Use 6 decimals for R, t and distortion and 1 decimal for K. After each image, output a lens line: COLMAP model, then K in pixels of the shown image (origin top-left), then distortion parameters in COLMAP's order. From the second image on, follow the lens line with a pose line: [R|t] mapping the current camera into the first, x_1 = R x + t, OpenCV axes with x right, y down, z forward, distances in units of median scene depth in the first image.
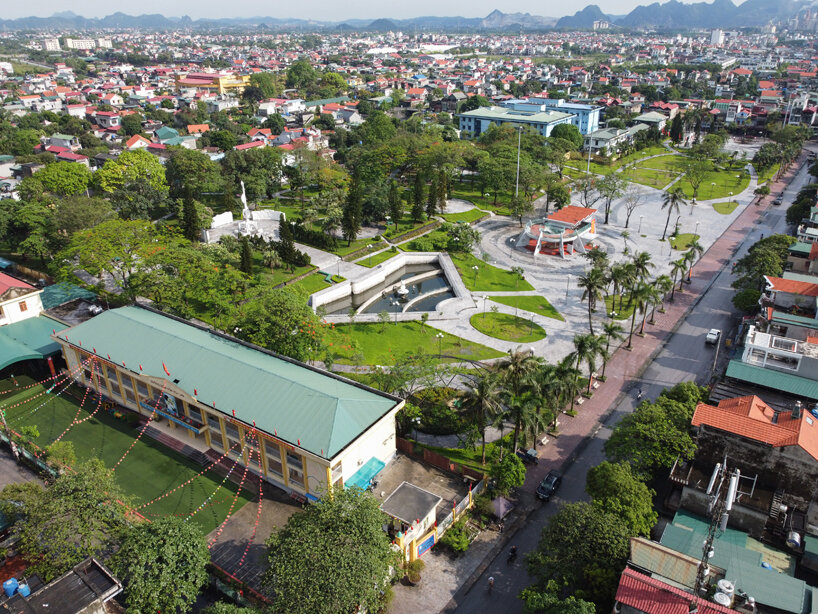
lens RADIAL K [[627.9, 0, 409.0], [0, 627.9, 307.0], [0, 0, 1]] dist [0.003203, 0.000498]
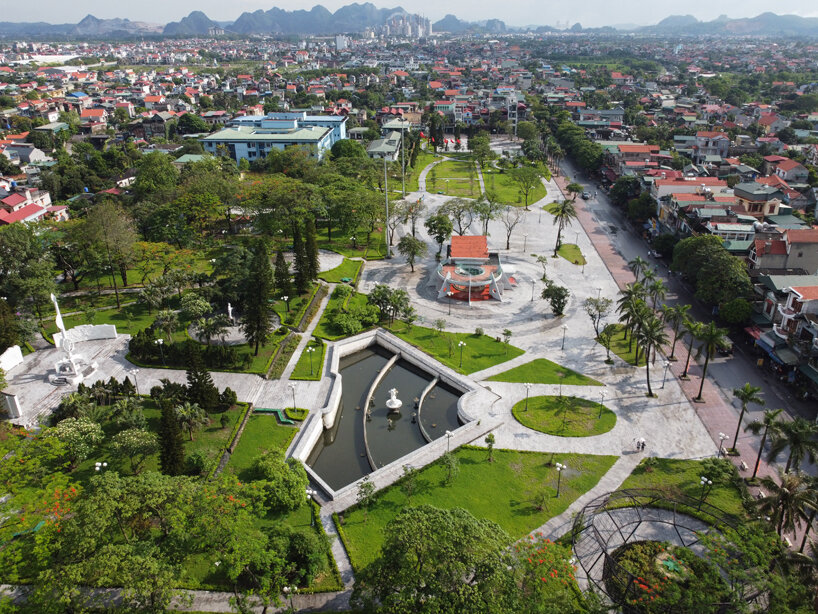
lens RADIAL K [[627.9, 0, 409.0], [0, 627.9, 307.0], [0, 0, 1]] dist [0.003203, 0.000498]
pose [[0.836735, -0.224130, 0.499641, -0.153239], [0.228623, 0.972061, 0.053181, -0.077977], [-0.497601, 0.069731, 0.864599, 0.179499]]
